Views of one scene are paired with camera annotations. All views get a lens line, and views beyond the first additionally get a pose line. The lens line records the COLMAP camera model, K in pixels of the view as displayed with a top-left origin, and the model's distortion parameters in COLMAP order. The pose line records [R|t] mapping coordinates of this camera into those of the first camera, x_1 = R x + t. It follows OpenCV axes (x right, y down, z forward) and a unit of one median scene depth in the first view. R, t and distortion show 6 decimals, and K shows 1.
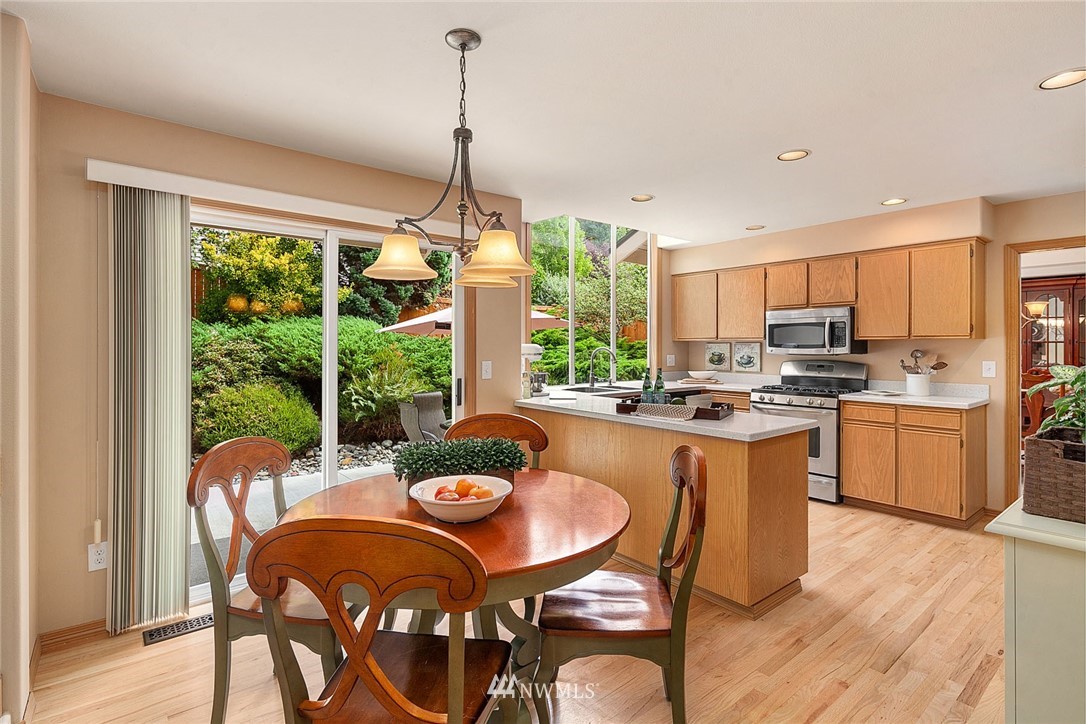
lens RADIAL K [[529.1, 0, 550.9], [0, 529.1, 340.1], [0, 0, 1]] dist [0.007400, -0.005207]
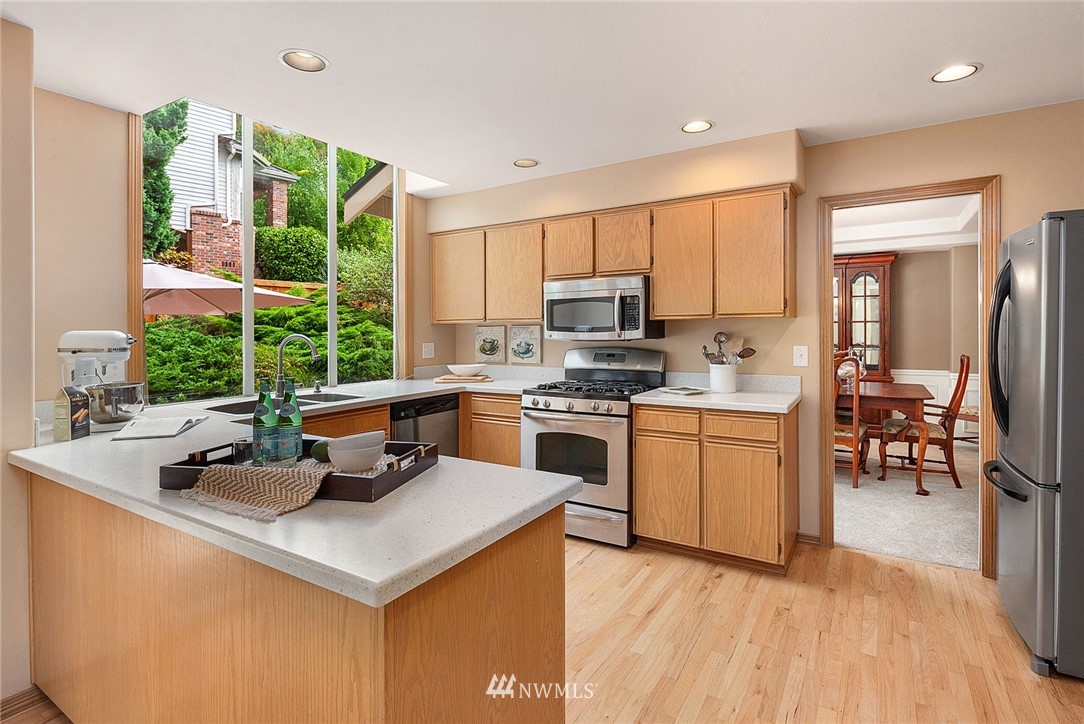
lens RADIAL K [[528.1, 0, 548.6], [0, 528.1, 329.9], [0, 0, 1]] dist [0.007400, -0.005207]
pose [[0.947022, -0.010135, 0.321008, 0.175236], [0.006941, 0.999914, 0.011092, 0.003668], [-0.321093, -0.008277, 0.947012, 0.300269]]
